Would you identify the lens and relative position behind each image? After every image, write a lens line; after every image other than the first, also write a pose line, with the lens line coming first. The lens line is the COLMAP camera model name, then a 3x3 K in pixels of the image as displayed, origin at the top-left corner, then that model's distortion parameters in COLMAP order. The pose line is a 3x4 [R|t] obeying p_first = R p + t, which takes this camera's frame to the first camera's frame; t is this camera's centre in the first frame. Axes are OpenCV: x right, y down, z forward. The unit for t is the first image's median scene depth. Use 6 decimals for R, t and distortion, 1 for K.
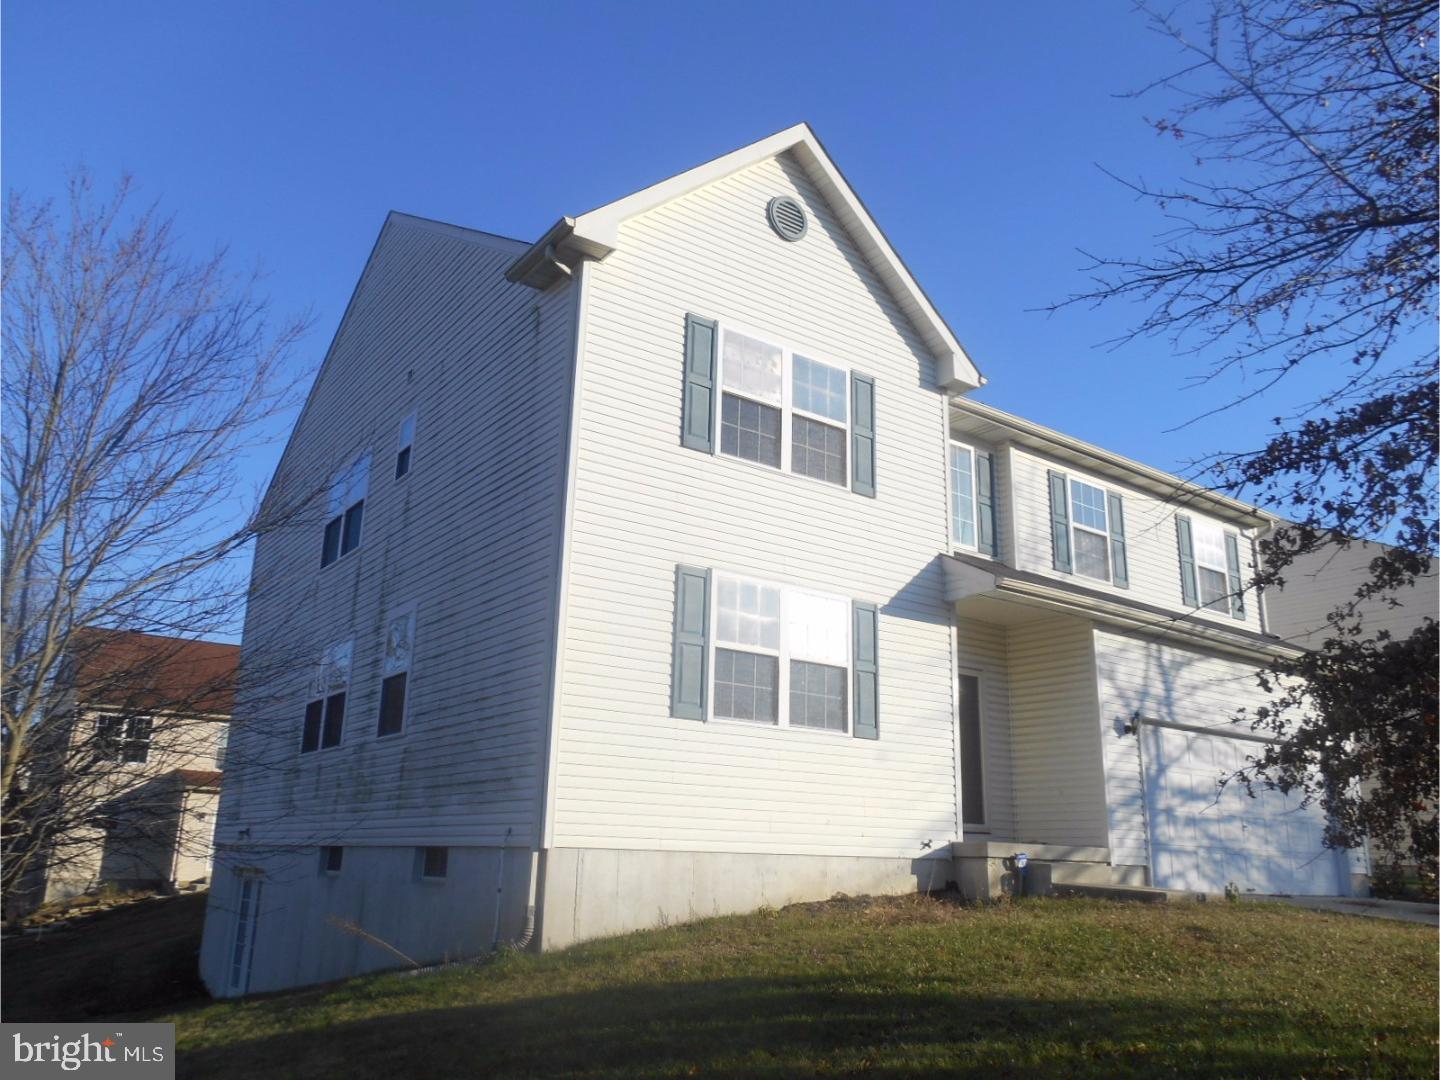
lens RADIAL K [[1119.6, 0, 729.4], [0, 1119.6, 537.4], [0, 0, 1]] dist [-0.042864, 0.009422]
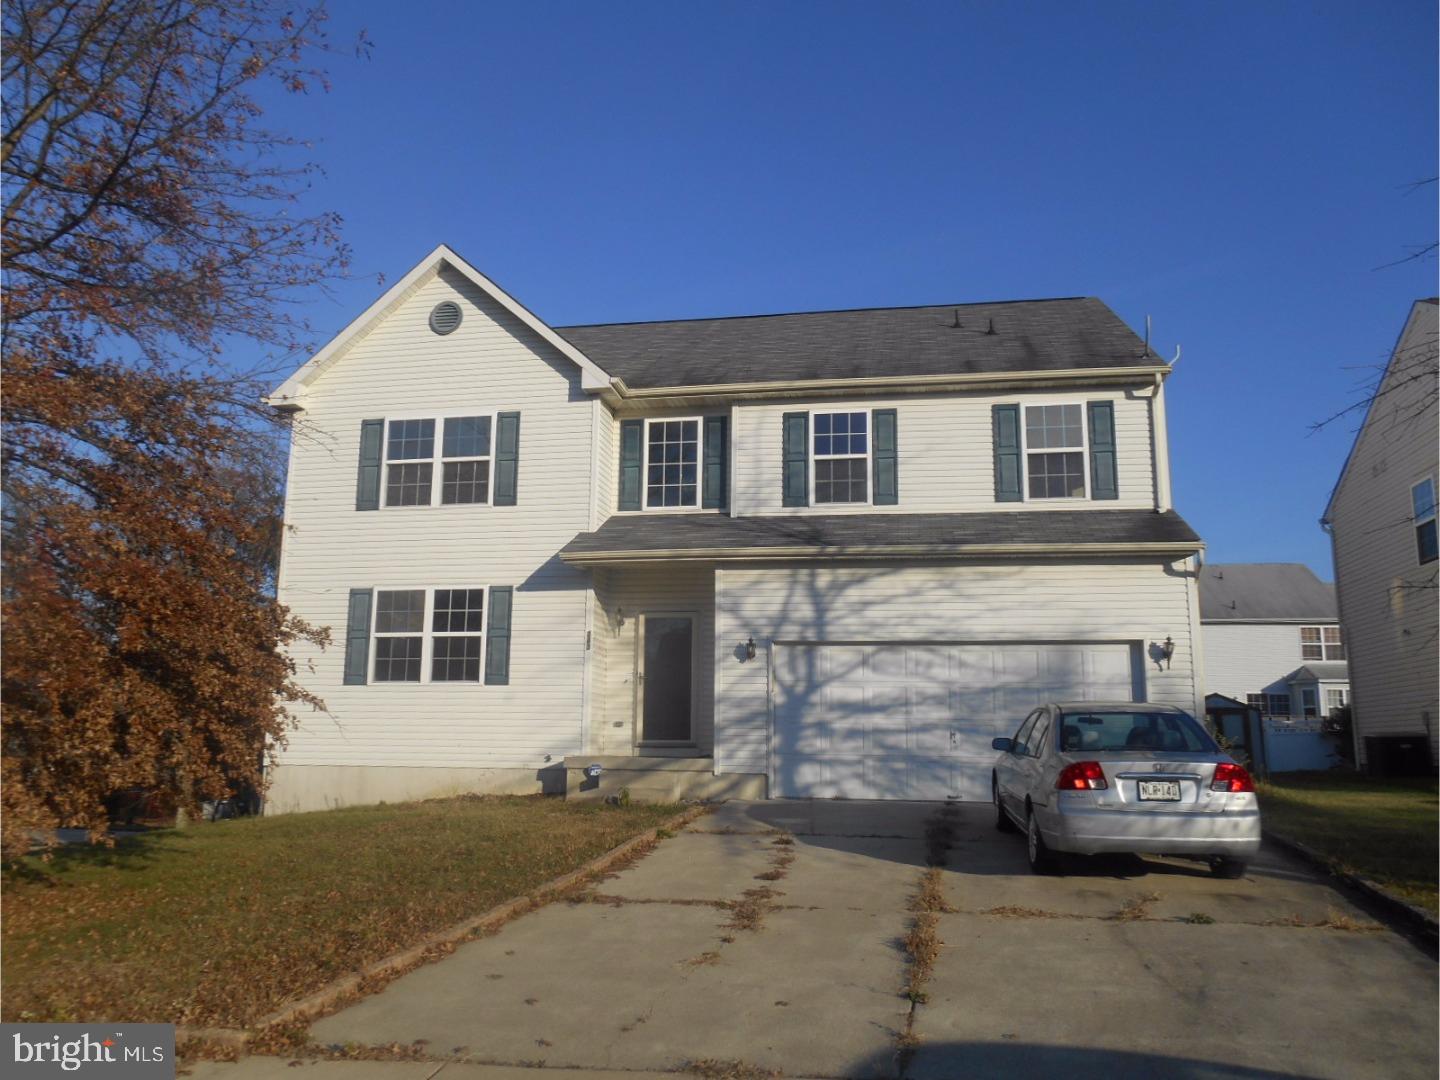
lens RADIAL K [[1119.6, 0, 729.4], [0, 1119.6, 537.4], [0, 0, 1]] dist [-0.042864, 0.009422]
pose [[0.687871, -0.149876, -0.710191, 1.137369], [0.210446, 0.977602, -0.002478, 0.054802], [0.694655, -0.147752, 0.704005, 0.208807]]
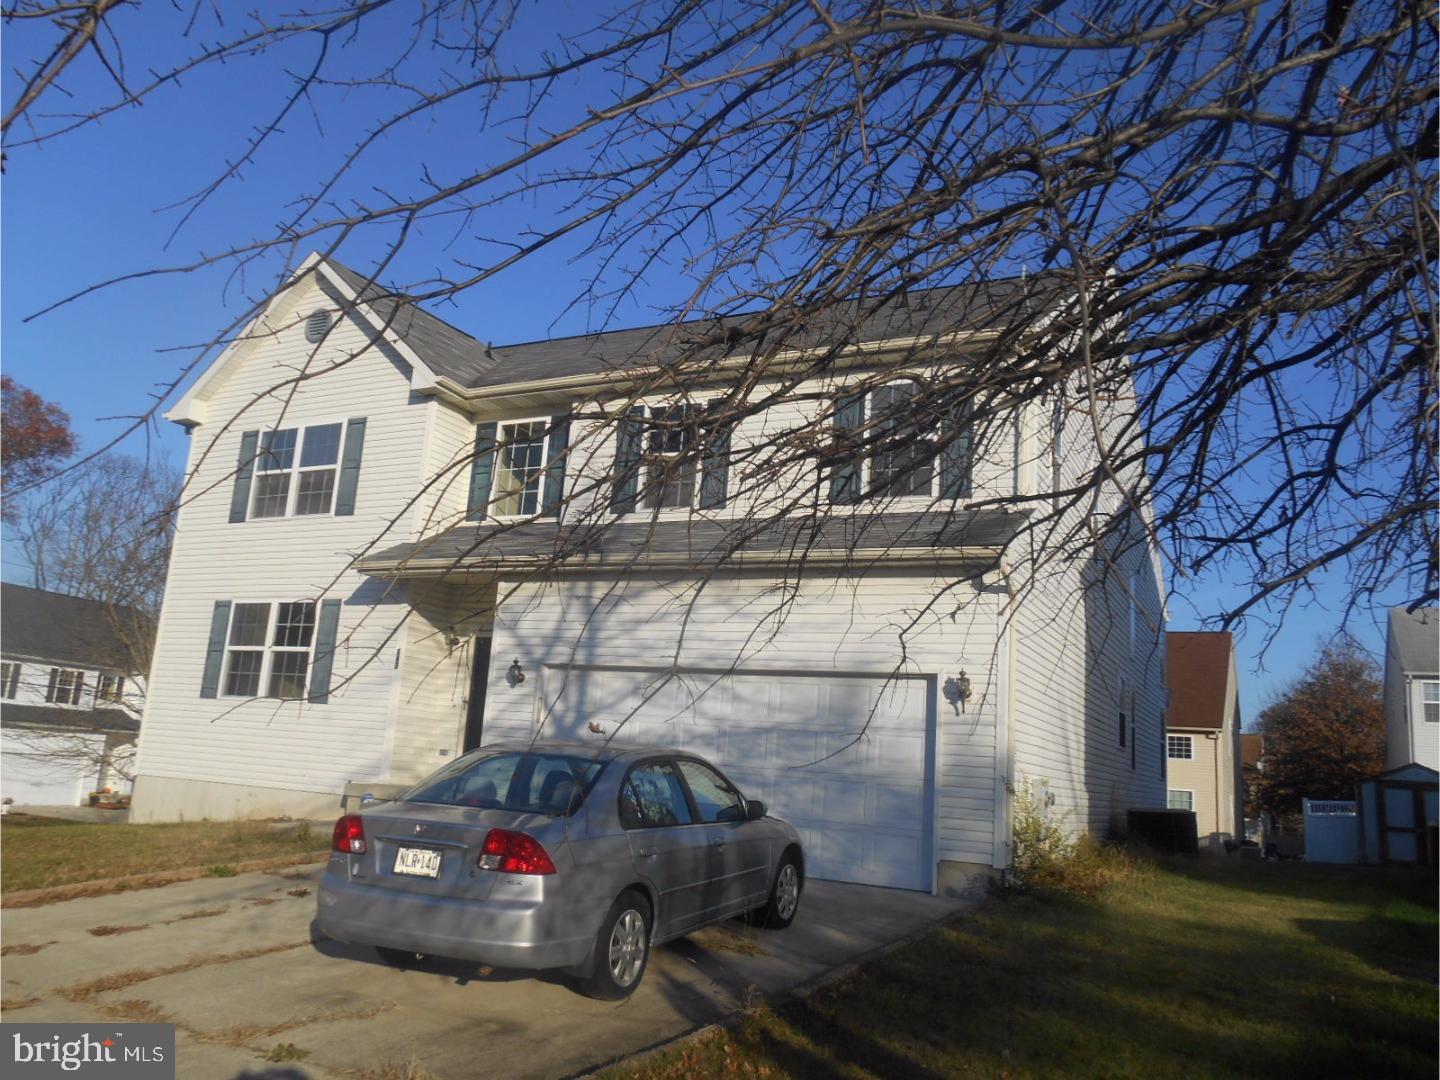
lens RADIAL K [[1119.6, 0, 729.4], [0, 1119.6, 537.4], [0, 0, 1]] dist [-0.042864, 0.009422]
pose [[0.458809, -0.178883, -0.870342, 1.296698], [0.194771, 0.975949, -0.097913, 0.180267], [0.866925, -0.124594, 0.482615, 0.687563]]
